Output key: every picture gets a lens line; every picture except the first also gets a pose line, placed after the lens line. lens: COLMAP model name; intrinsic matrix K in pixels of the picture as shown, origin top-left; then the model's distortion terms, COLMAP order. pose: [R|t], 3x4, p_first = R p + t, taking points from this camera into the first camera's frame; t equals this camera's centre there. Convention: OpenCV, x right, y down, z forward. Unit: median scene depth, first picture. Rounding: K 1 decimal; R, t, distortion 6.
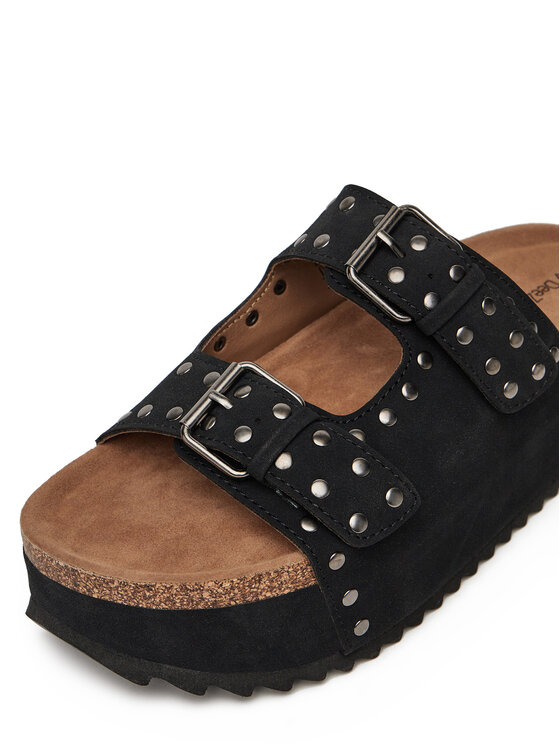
lens RADIAL K [[1310.7, 0, 280.8], [0, 1310.7, 373.2], [0, 0, 1]] dist [0.132769, 0.000000]
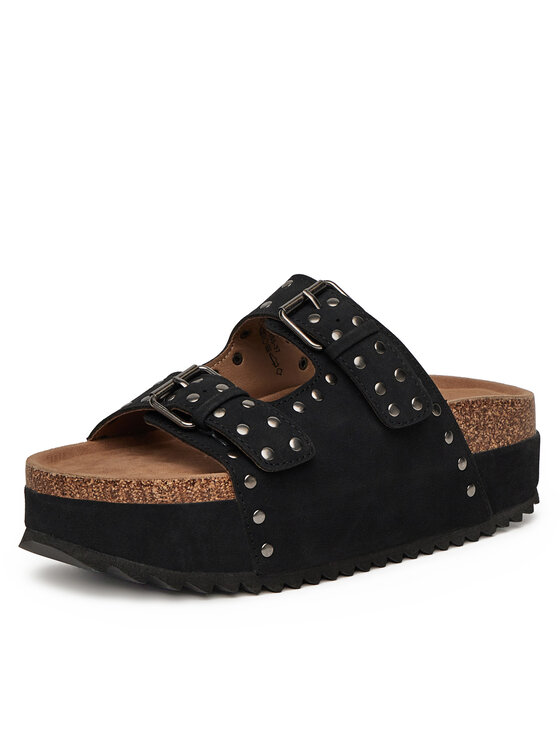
lens RADIAL K [[1589.6, 0, 279.9], [0, 1589.6, 372.9], [0, 0, 1]] dist [0.335799, 0.000000]
pose [[0.996515, 0.071181, -0.043490, 0.131113], [-0.081842, 0.935108, -0.344783, 0.580054], [0.016126, 0.347141, 0.937674, -0.592864]]
